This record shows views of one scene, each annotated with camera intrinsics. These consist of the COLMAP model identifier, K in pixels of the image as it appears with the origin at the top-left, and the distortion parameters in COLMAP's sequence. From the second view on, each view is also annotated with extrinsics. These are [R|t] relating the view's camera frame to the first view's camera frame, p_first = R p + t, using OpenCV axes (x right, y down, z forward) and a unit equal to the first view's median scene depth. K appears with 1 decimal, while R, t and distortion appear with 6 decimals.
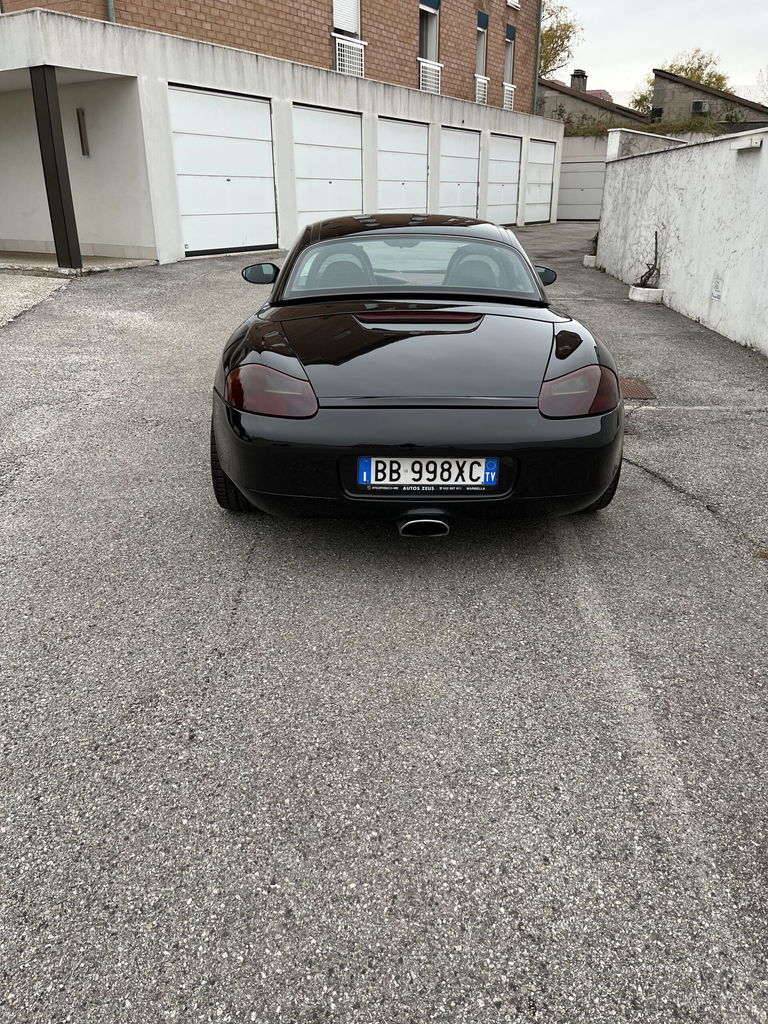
lens RADIAL K [[773.7, 0, 384.0], [0, 773.7, 512.0], [0, 0, 1]] dist [0.129095, -0.170496]
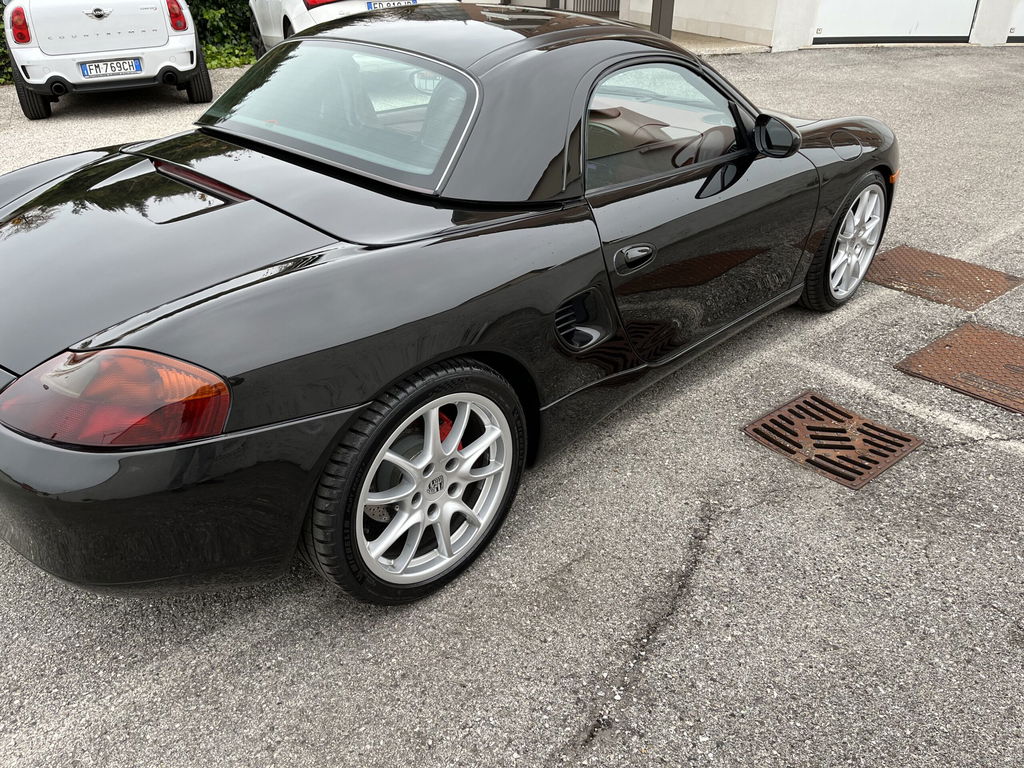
lens RADIAL K [[773.7, 0, 512.0], [0, 773.7, 384.0], [0, 0, 1]] dist [0.129095, -0.170496]
pose [[0.695010, 0.348961, -0.628639, 0.521632], [-0.280731, 0.936630, 0.209558, -0.234228], [0.661930, 0.030834, 0.748931, 0.556016]]
